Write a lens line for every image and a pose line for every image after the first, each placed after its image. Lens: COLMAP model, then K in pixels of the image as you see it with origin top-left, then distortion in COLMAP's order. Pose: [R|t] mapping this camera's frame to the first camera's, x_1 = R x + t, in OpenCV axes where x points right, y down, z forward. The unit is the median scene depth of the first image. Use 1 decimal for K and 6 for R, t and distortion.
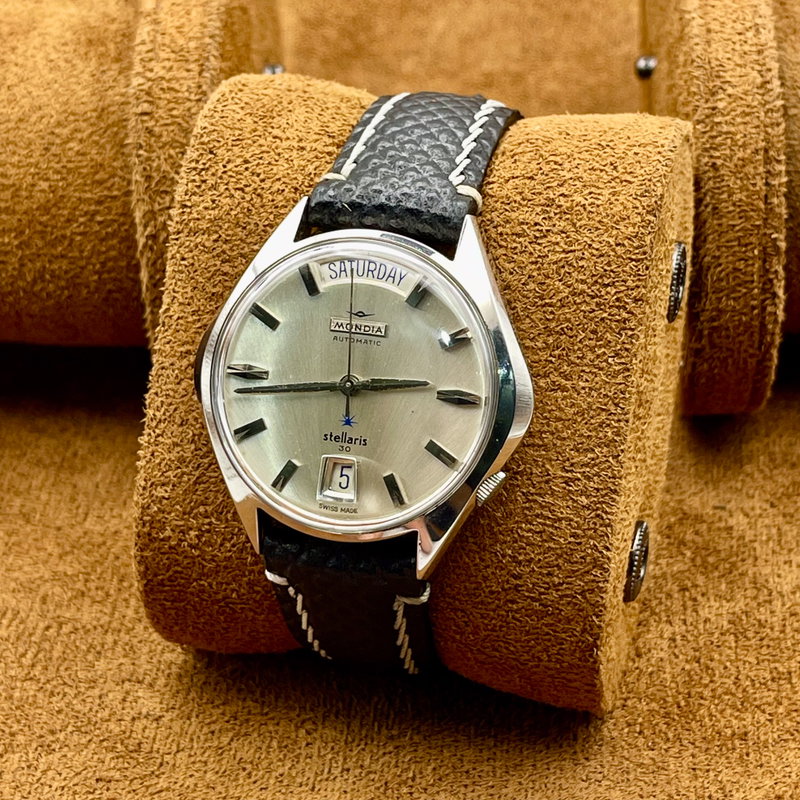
lens RADIAL K [[2072.8, 0, 398.2], [0, 2072.8, 417.1], [0, 0, 1]] dist [0.169823, -0.148043]
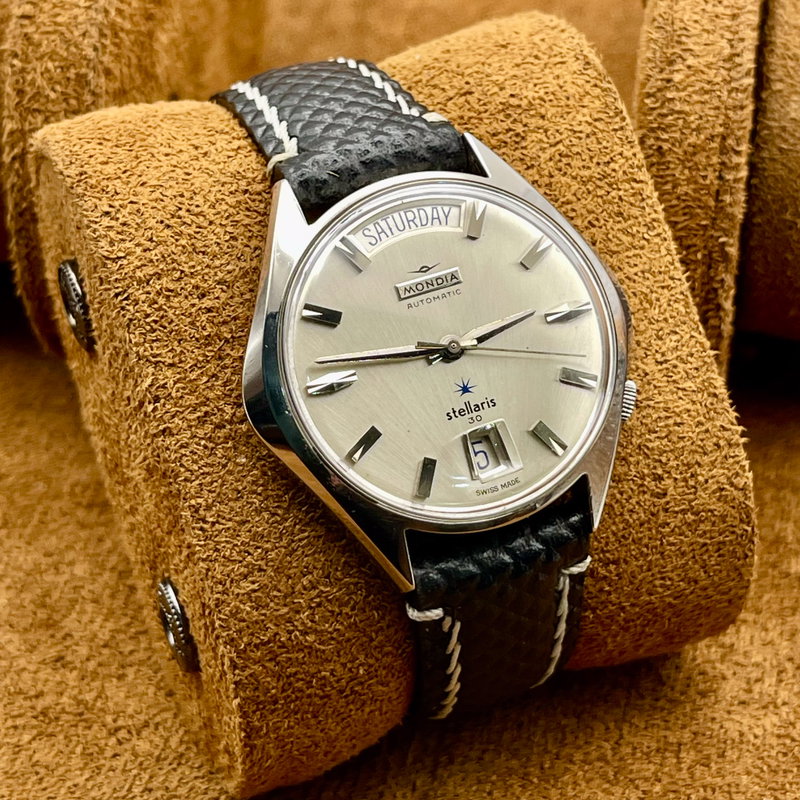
lens RADIAL K [[2072.8, 0, 398.2], [0, 2072.8, 417.1], [0, 0, 1]] dist [0.169823, -0.148043]
pose [[0.795505, -0.352302, 0.493006, -0.460977], [0.418169, 0.908000, -0.025893, 0.022863], [-0.438528, 0.226758, 0.869640, 0.271015]]
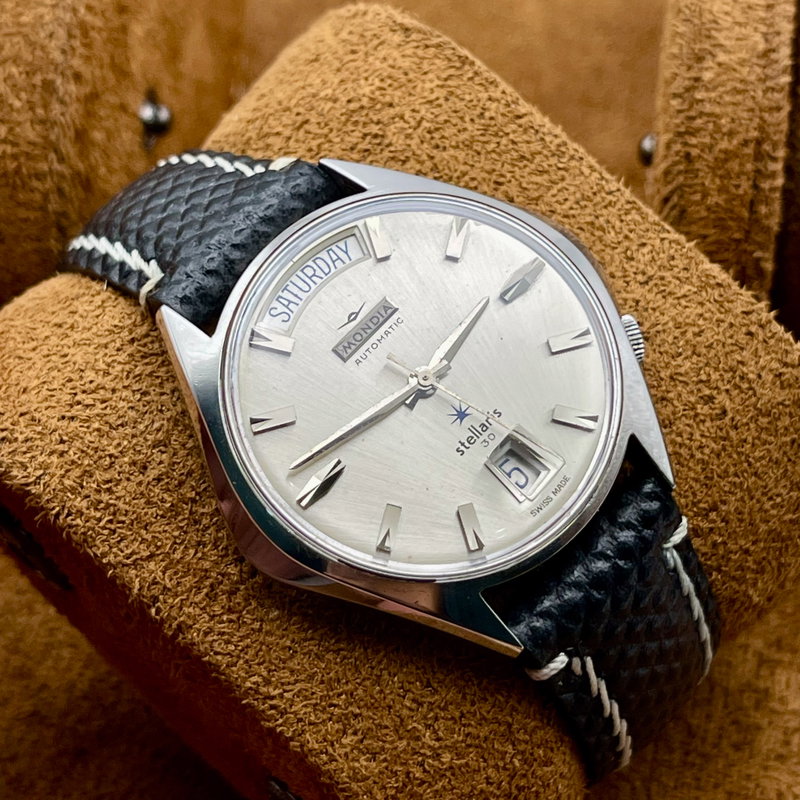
lens RADIAL K [[2072.8, 0, 398.2], [0, 2072.8, 417.1], [0, 0, 1]] dist [0.169823, -0.148043]
pose [[0.536839, -0.671698, 0.510514, -0.402697], [0.804733, 0.589409, -0.070728, 0.035926], [-0.253394, 0.448797, 0.856955, 0.373419]]
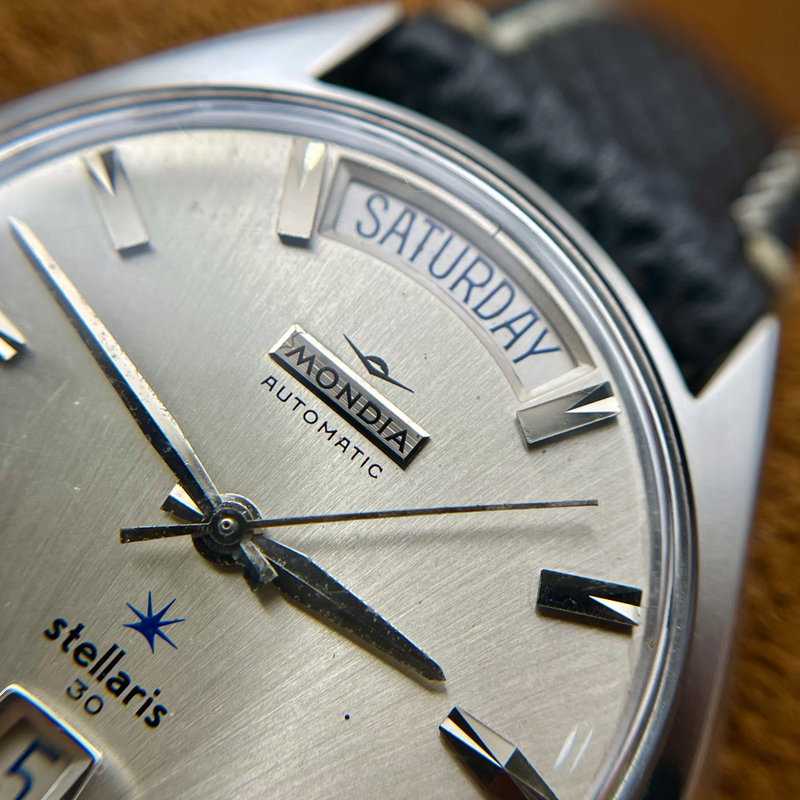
lens RADIAL K [[1724.8, 0, 398.5], [0, 1724.8, 382.1], [0, 0, 1]] dist [0.733941, -0.373882]
pose [[0.803711, 0.577109, 0.144889, -0.052719], [-0.546800, 0.812373, -0.202633, 0.005994], [-0.234645, 0.083633, 0.968477, 0.720549]]
